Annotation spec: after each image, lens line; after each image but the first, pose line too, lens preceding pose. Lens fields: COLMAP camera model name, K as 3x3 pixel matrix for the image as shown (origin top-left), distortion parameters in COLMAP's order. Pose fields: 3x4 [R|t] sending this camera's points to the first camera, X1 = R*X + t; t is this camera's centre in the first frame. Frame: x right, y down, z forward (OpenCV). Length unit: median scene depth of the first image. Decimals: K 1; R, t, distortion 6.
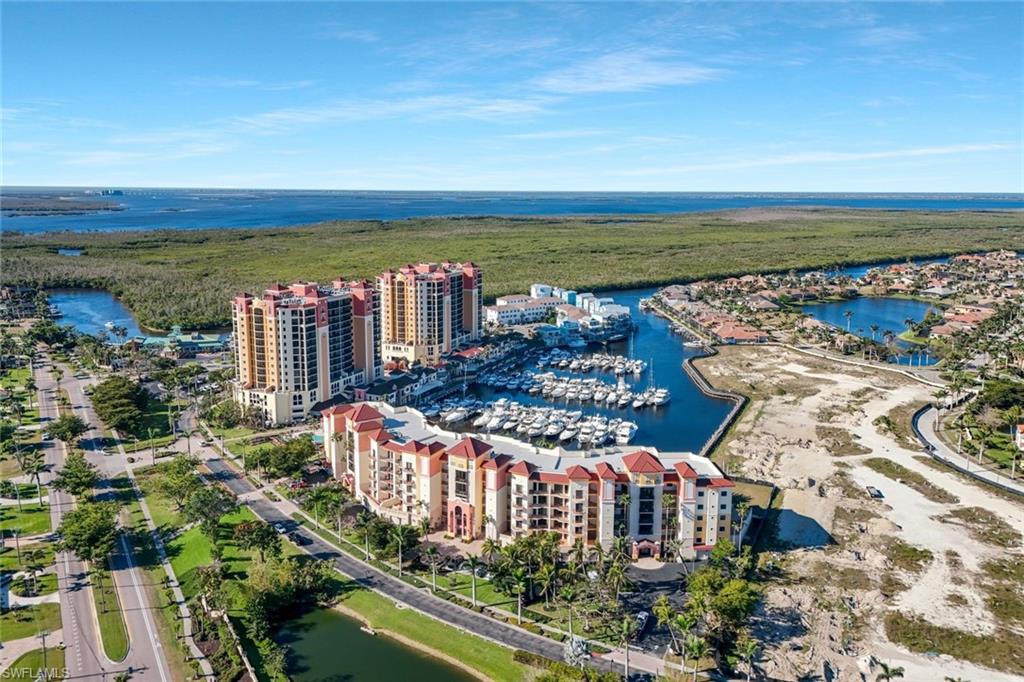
lens RADIAL K [[740.7, 0, 512.0], [0, 740.7, 341.0], [0, 0, 1]] dist [0.041130, -0.001356]
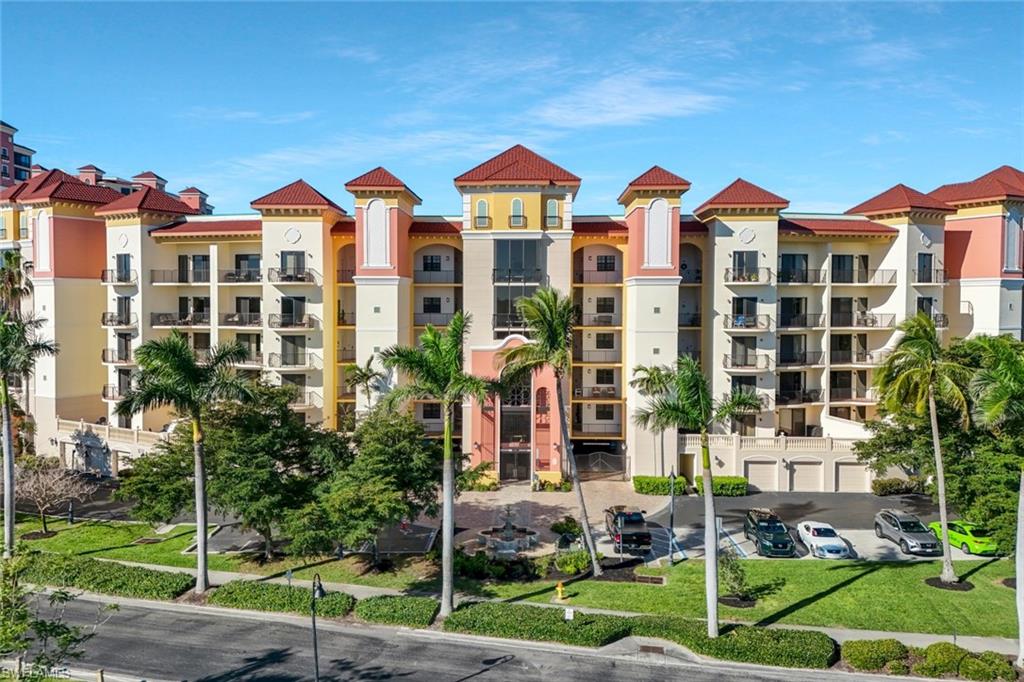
lens RADIAL K [[801.8, 0, 517.2], [0, 801.8, 341.2], [0, 0, 1]] dist [0.047815, -0.001966]
pose [[0.902607, -0.034091, 0.429113, -0.135067], [0.084971, 0.991355, -0.099971, 0.163284], [-0.421995, 0.126697, 0.897701, 0.487602]]
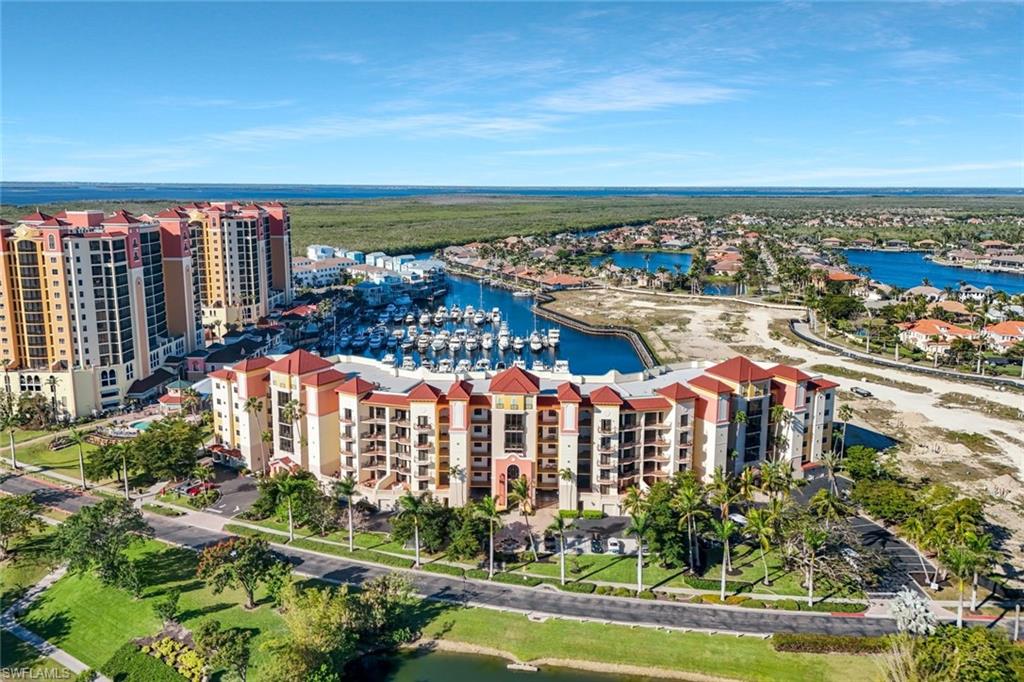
lens RADIAL K [[735.7, 0, 512.0], [0, 735.7, 341.0], [0, 0, 1]] dist [0.111688, -0.130045]
pose [[0.910207, -0.086435, 0.405034, -0.231967], [0.082202, 0.996226, 0.027869, 0.057854], [-0.405914, 0.007928, 0.913877, 0.243061]]
